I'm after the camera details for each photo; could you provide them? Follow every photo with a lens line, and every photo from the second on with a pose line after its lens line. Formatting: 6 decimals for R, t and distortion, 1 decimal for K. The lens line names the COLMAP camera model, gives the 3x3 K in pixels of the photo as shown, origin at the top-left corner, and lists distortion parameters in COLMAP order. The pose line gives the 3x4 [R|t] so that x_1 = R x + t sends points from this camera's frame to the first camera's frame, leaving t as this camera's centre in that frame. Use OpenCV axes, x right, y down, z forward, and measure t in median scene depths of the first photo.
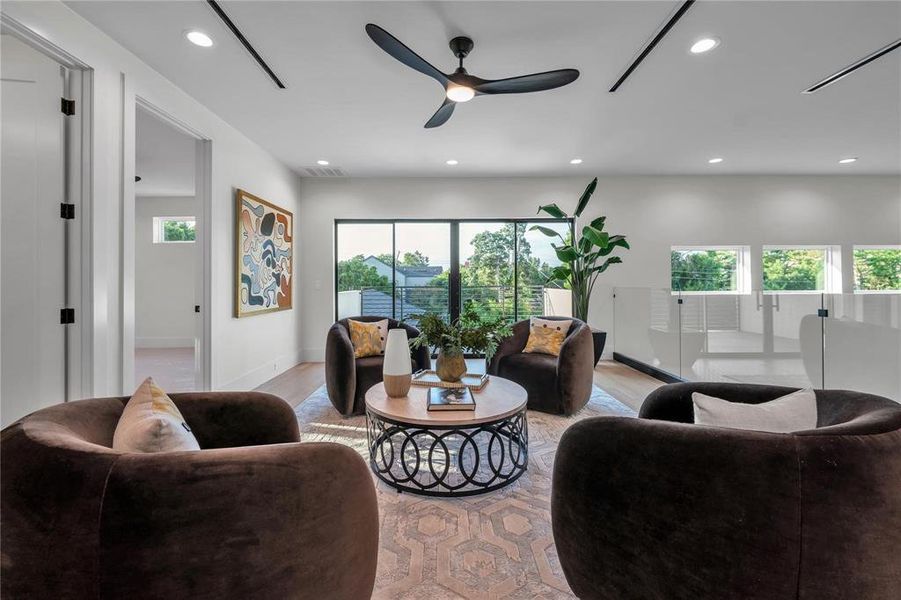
lens RADIAL K [[365.5, 0, 445.7], [0, 365.5, 284.0], [0, 0, 1]] dist [0.000036, -0.002497]
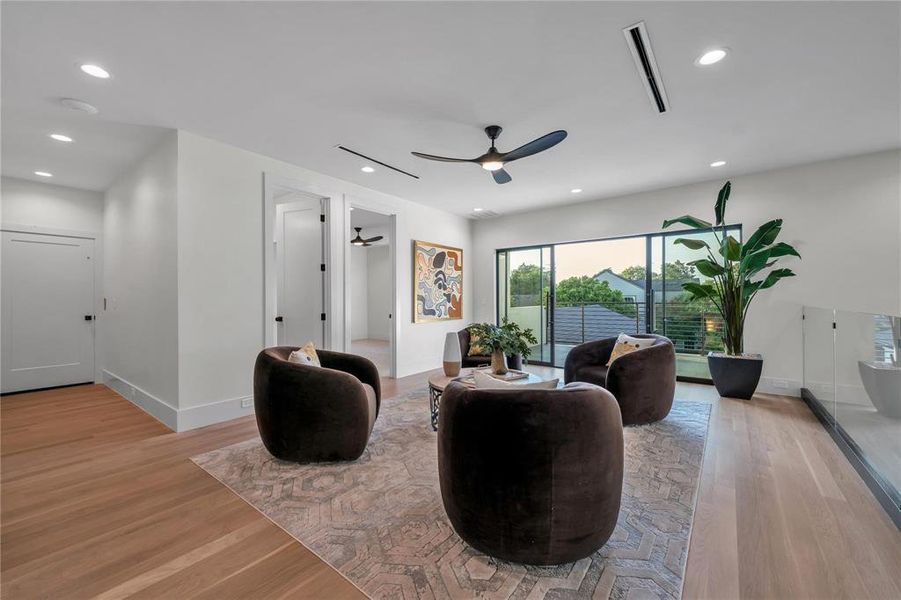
lens RADIAL K [[365.5, 0, 454.2], [0, 365.5, 299.8], [0, 0, 1]] dist [0.000036, -0.002497]
pose [[0.791944, 0.000702, -0.610594, 0.445955], [0.001385, 0.999995, 0.002946, -0.009597], [0.610593, -0.003178, 0.791938, -0.111670]]
